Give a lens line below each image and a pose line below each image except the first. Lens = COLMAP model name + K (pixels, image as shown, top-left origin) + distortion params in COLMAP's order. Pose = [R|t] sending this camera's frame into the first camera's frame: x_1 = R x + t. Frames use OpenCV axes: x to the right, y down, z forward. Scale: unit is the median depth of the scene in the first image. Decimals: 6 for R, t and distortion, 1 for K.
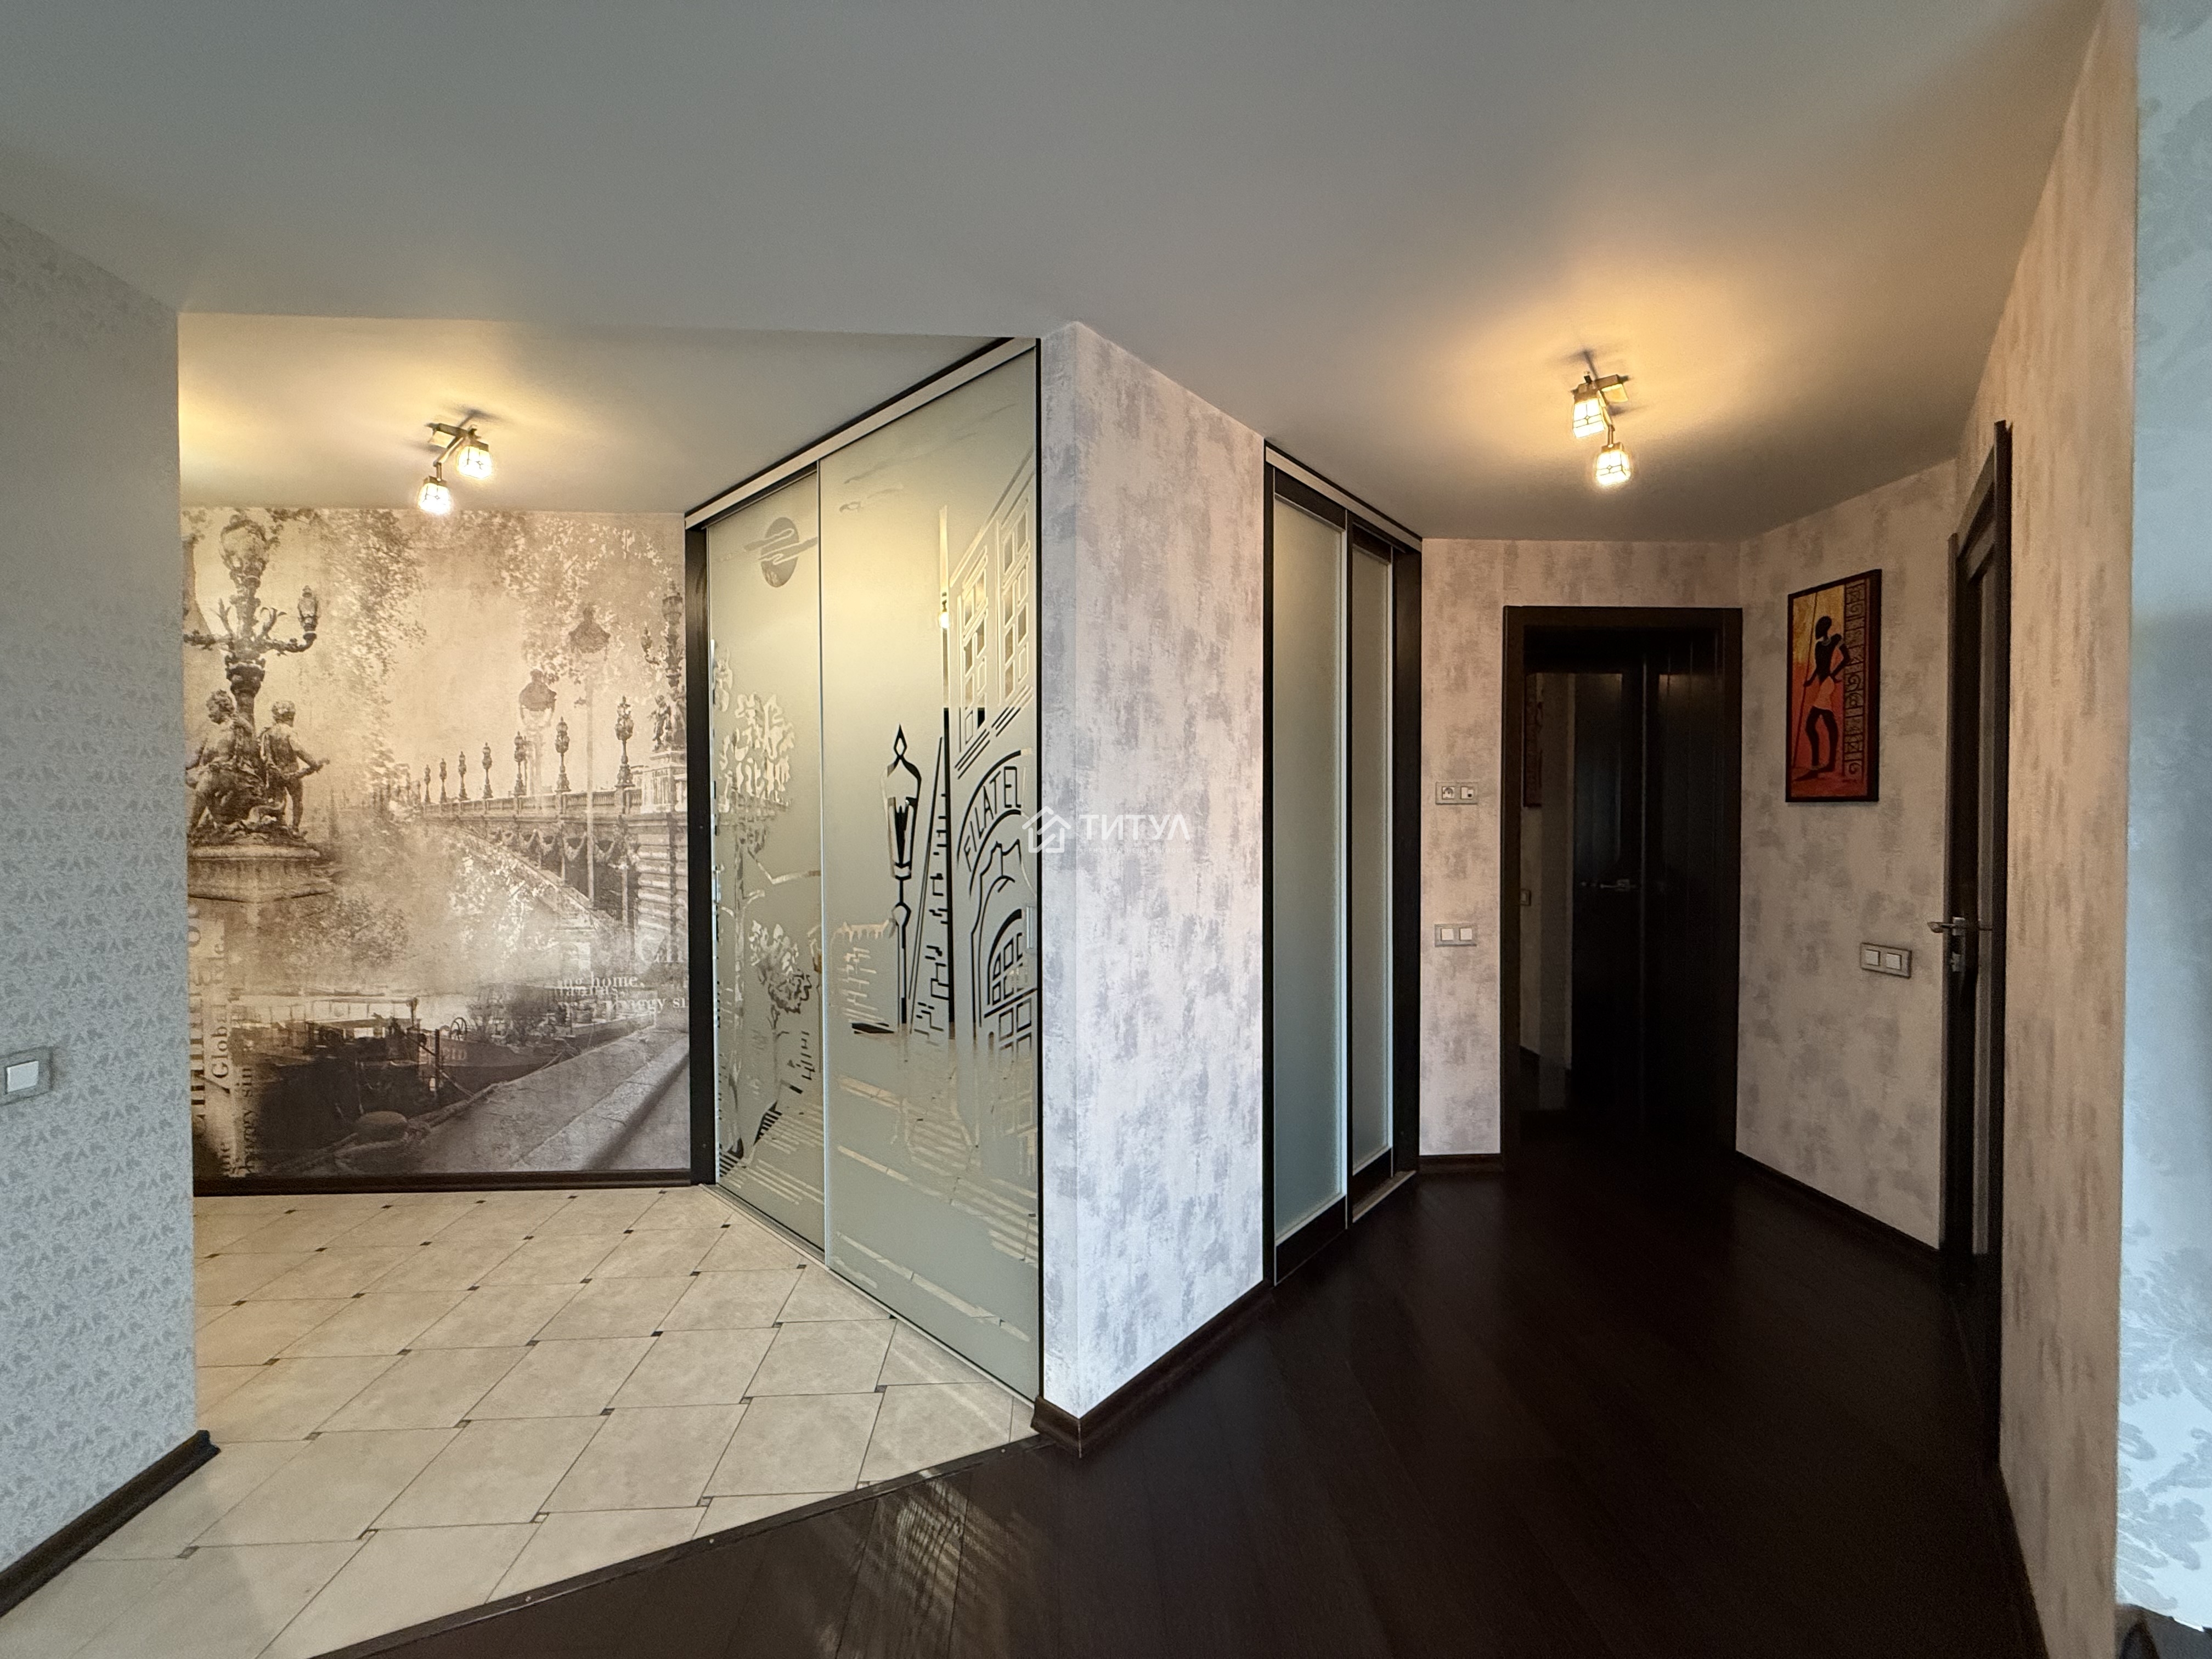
lens RADIAL K [[882.5, 0, 1100.8], [0, 882.5, 829.3], [0, 0, 1]] dist [0.000608, -0.000038]
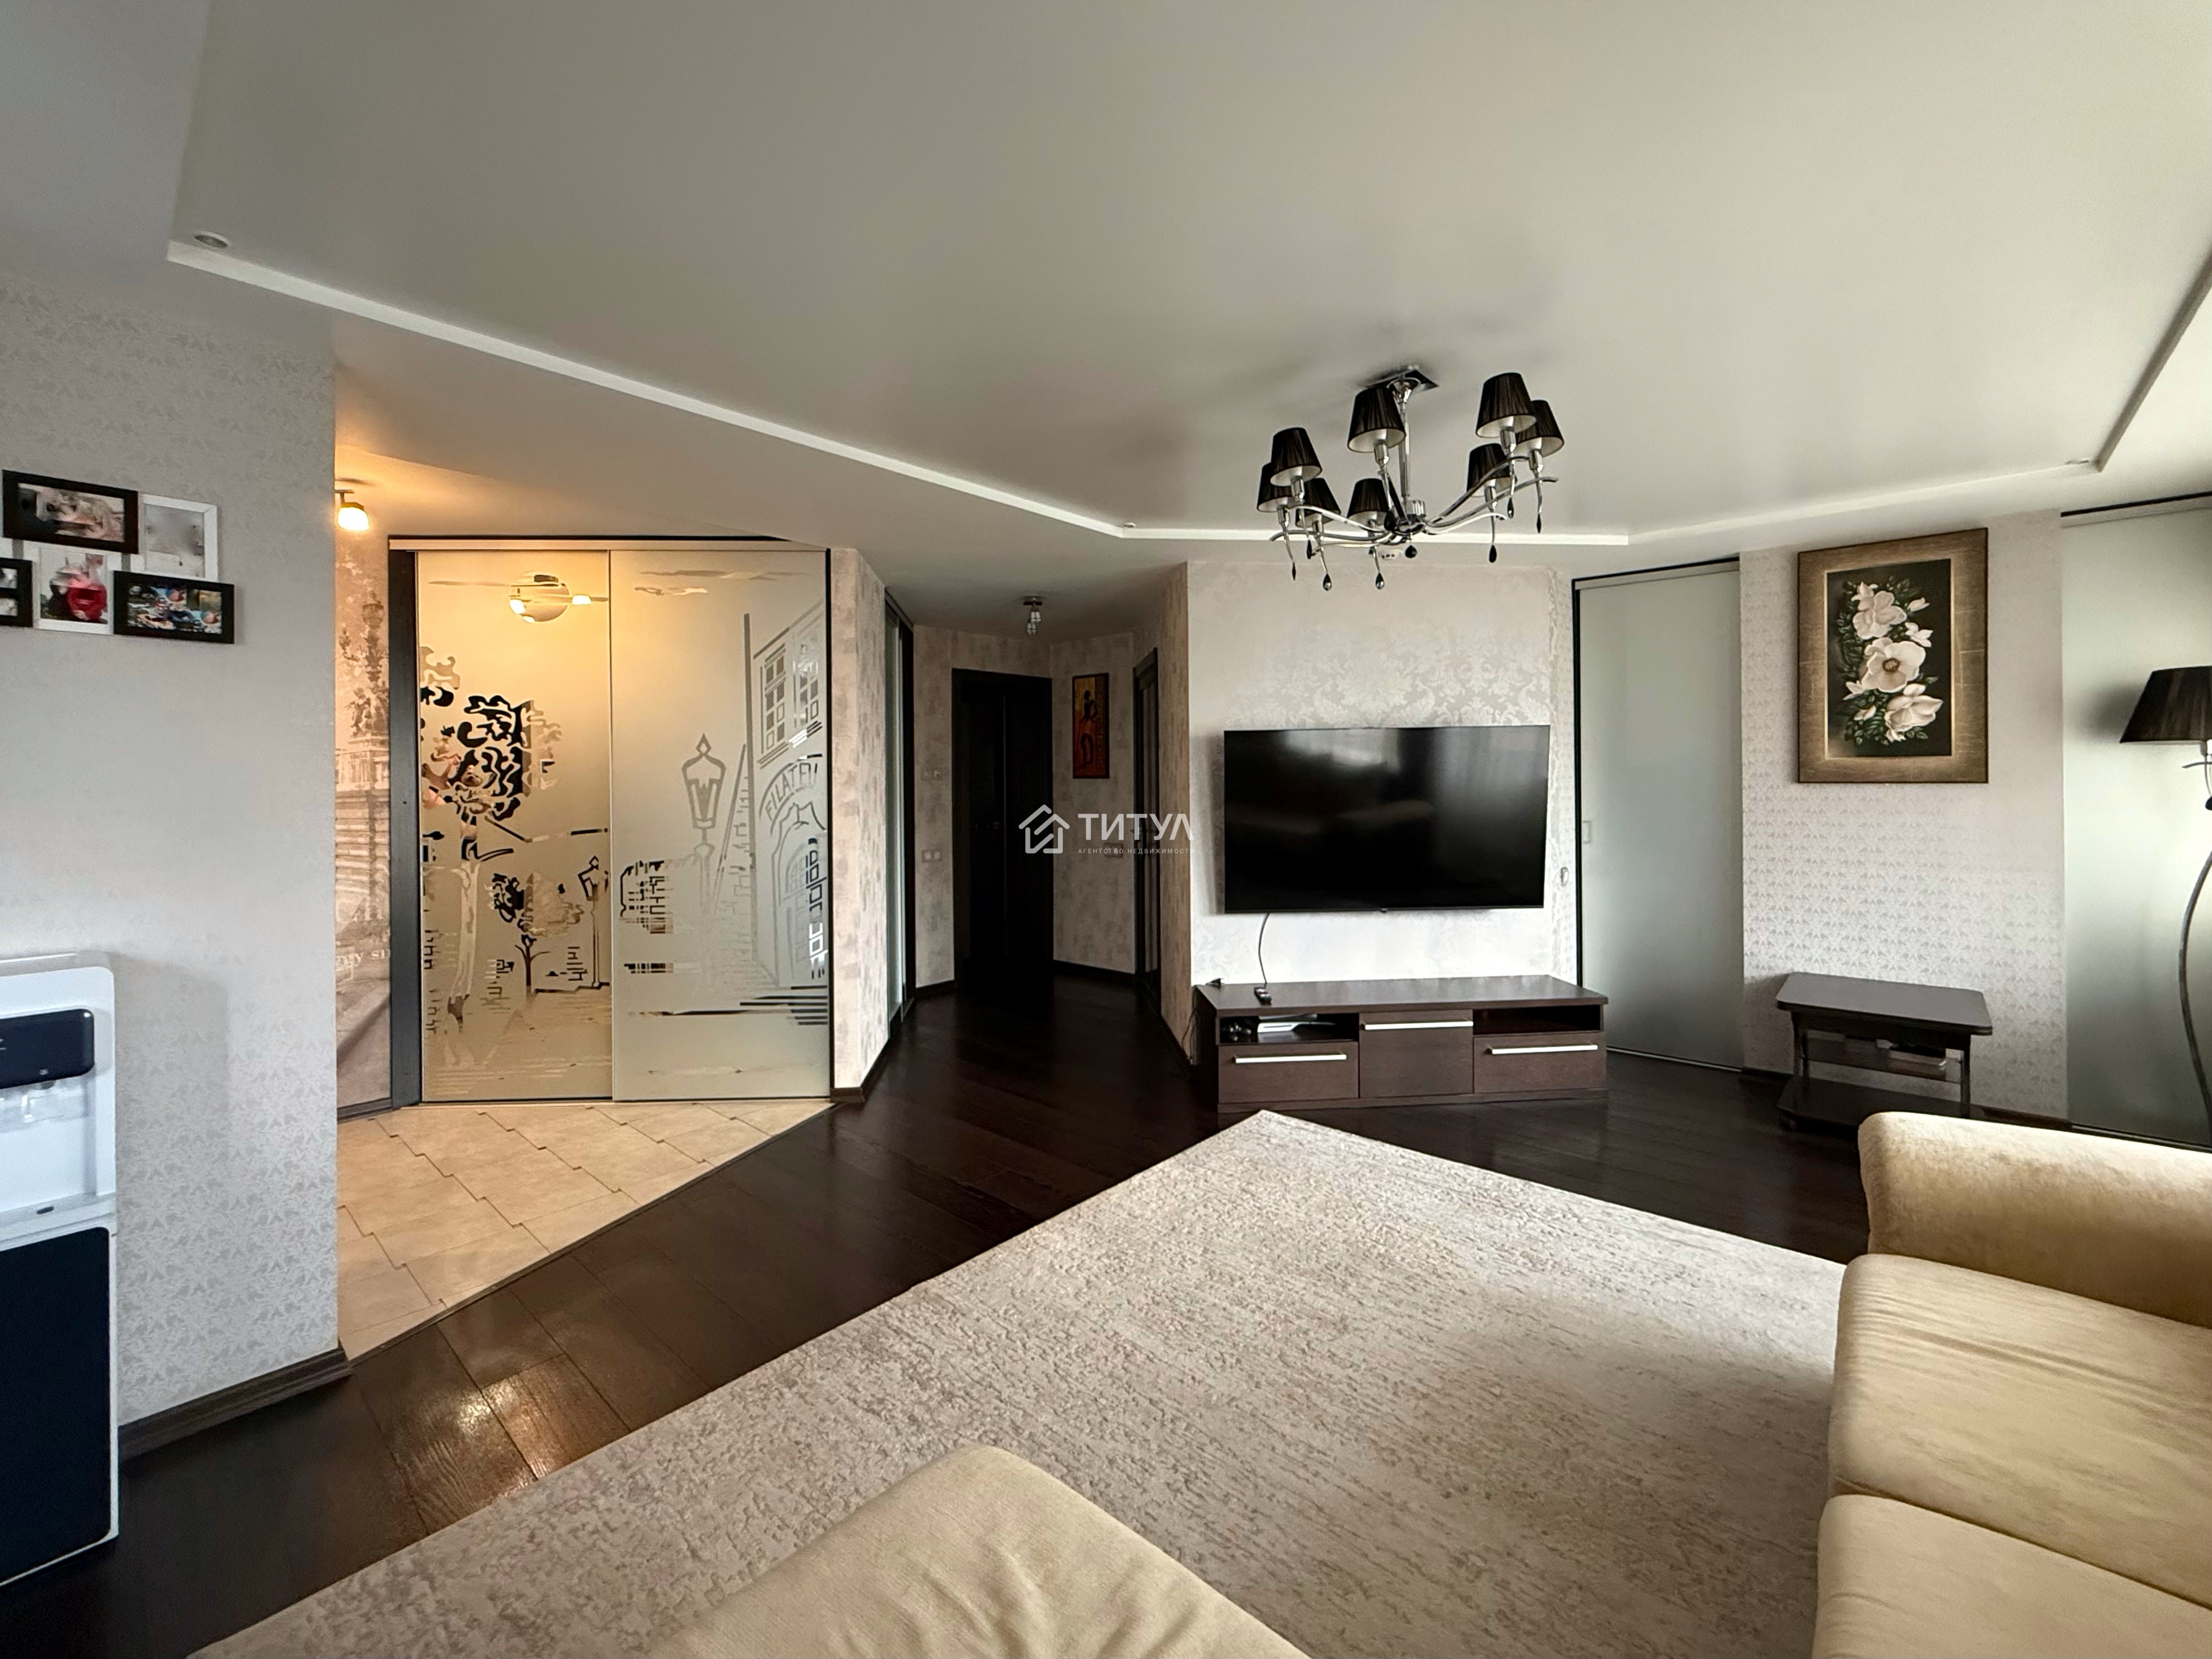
lens RADIAL K [[920.0, 0, 1101.4], [0, 920.0, 777.4], [0, 0, 1]] dist [0.000289, -0.000109]
pose [[0.704507, -0.001761, 0.709695, -0.675785], [0.018594, 0.999699, -0.015977, 0.001691], [-0.709453, 0.024452, 0.704328, -0.533296]]
